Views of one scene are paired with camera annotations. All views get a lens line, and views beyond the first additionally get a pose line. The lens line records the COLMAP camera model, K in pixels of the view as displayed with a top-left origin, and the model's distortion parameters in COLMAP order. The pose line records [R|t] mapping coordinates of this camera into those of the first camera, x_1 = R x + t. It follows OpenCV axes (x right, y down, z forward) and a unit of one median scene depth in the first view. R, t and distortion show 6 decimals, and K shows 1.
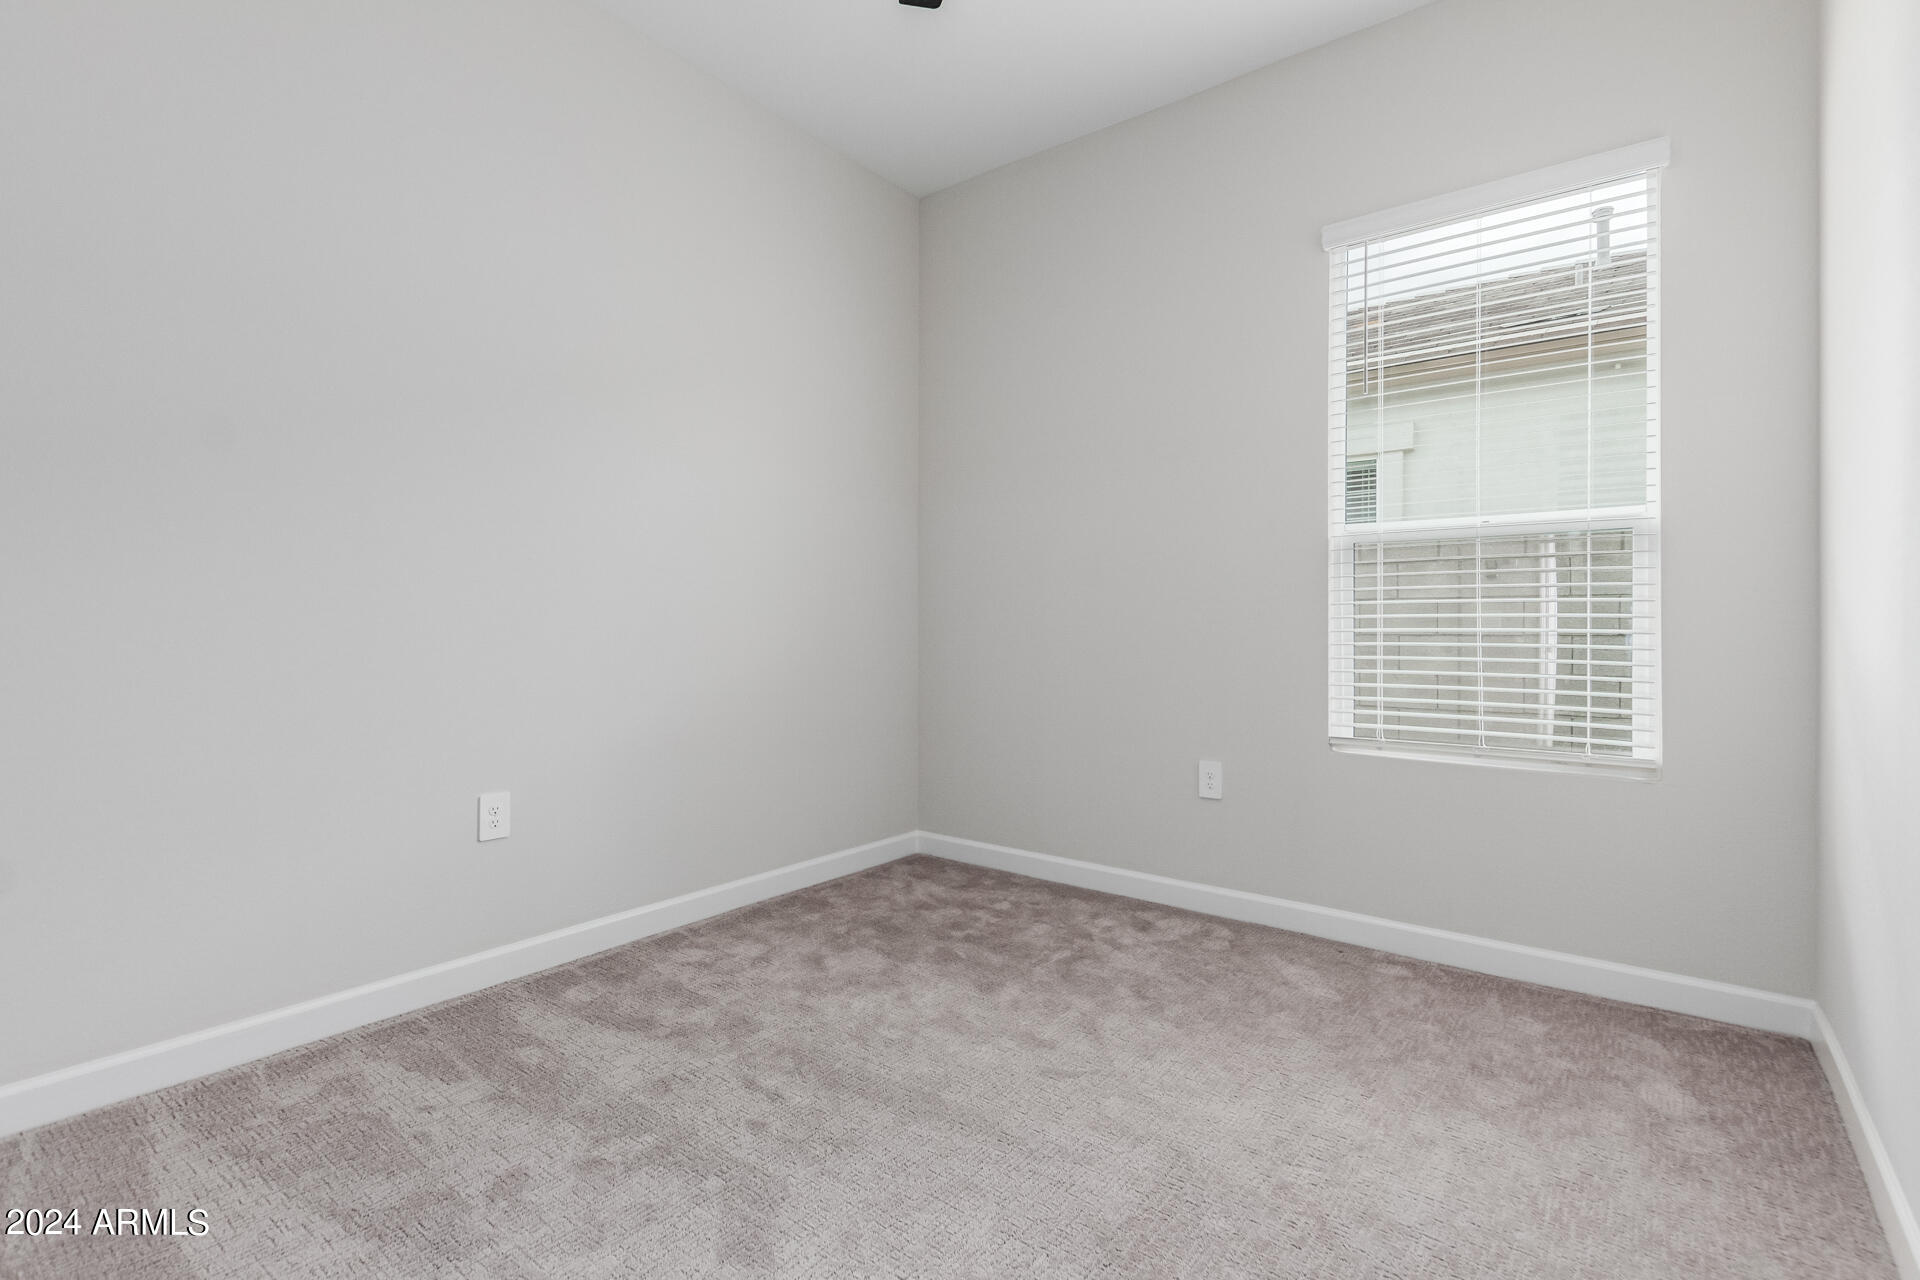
lens RADIAL K [[879.2, 0, 958.8], [0, 879.2, 628.0], [0, 0, 1]] dist [0.001273, -0.004721]
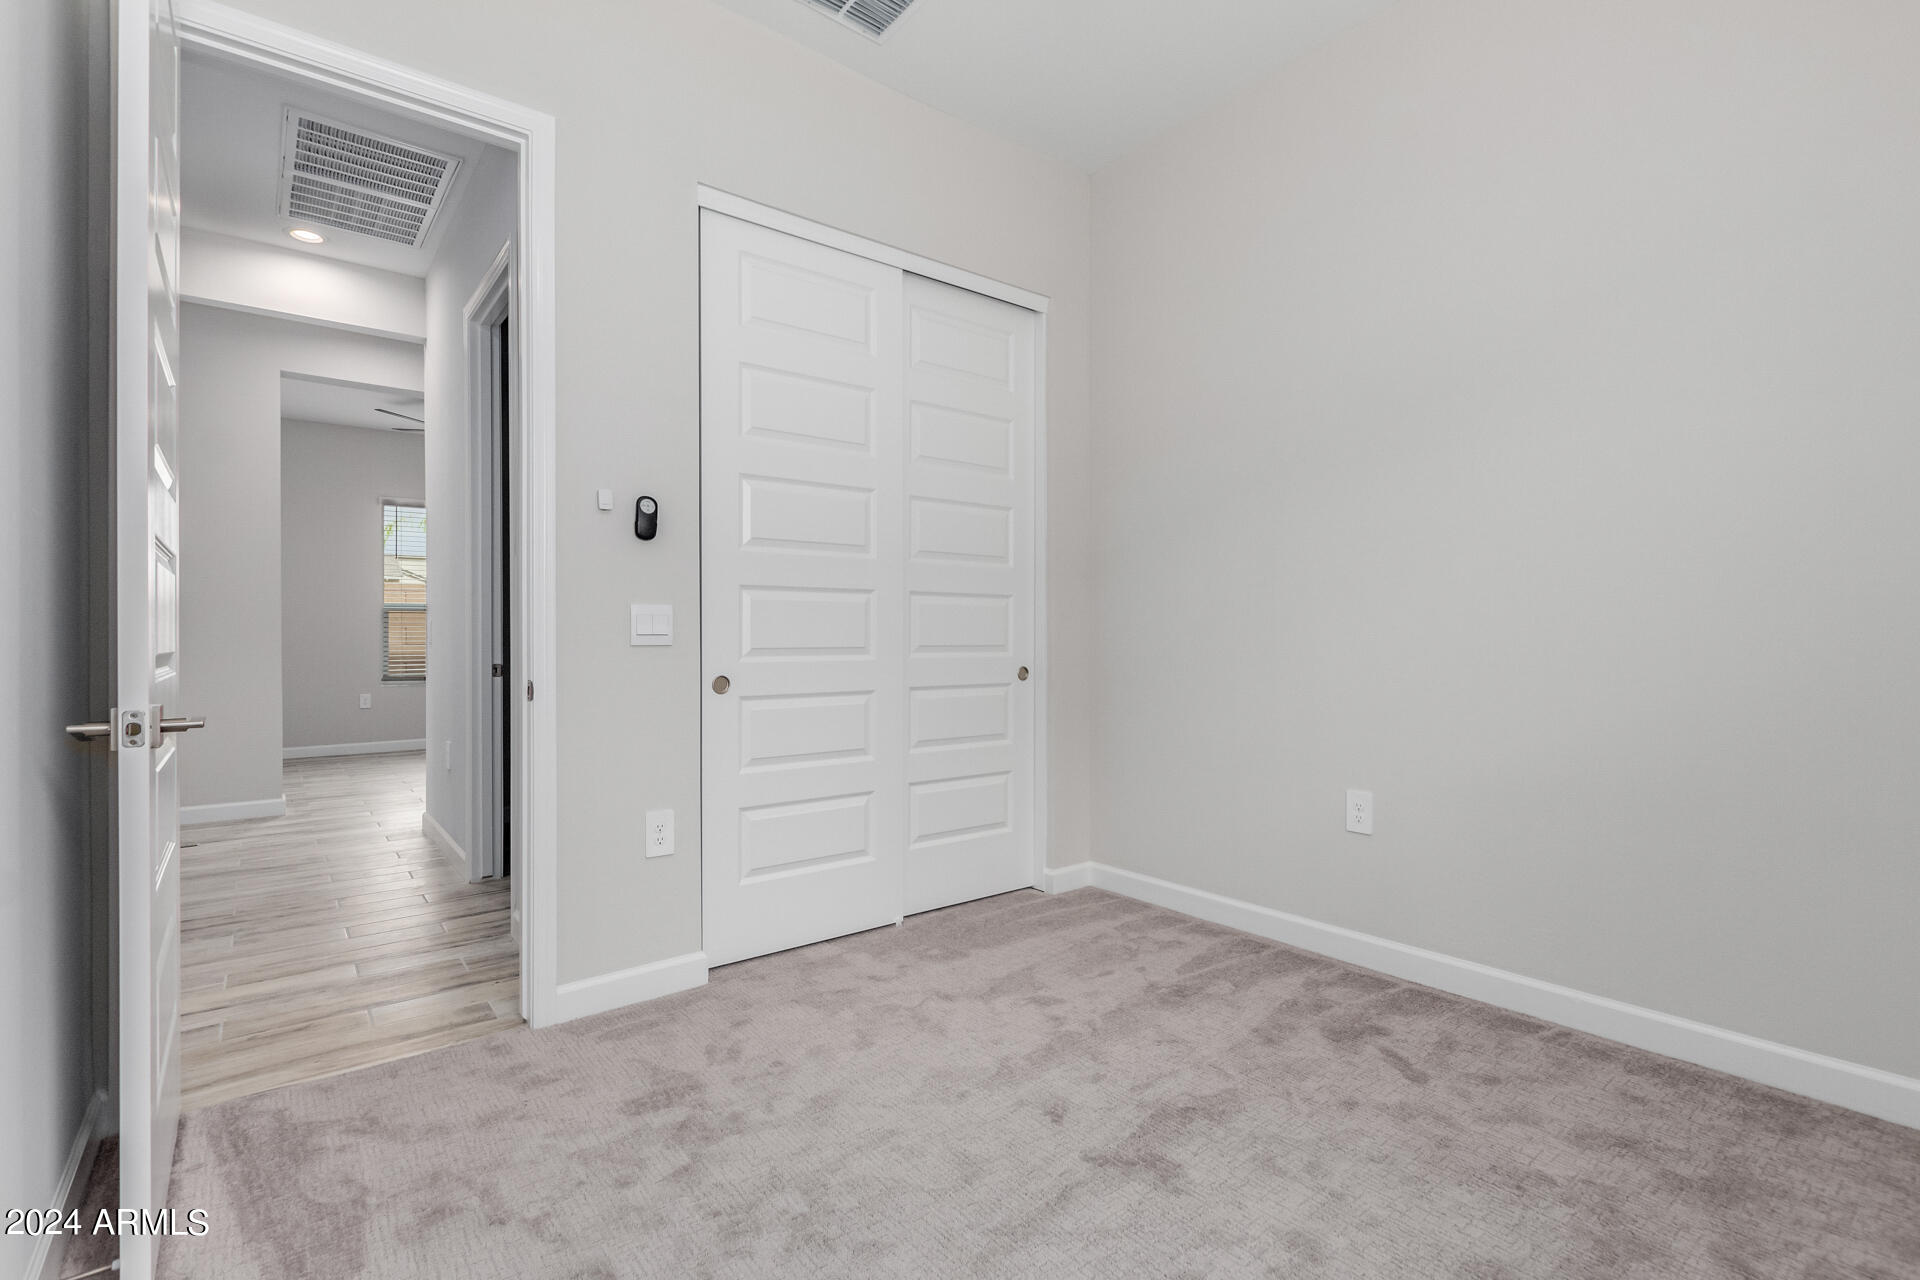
lens RADIAL K [[879.2, 0, 1002.2], [0, 879.2, 636.6], [0, 0, 1]] dist [0.001273, -0.004721]
pose [[-0.194093, -0.000442, -0.980983, 0.605893], [-0.009364, 0.999955, 0.001402, -0.002227], [0.980939, 0.009458, -0.194088, 0.734569]]
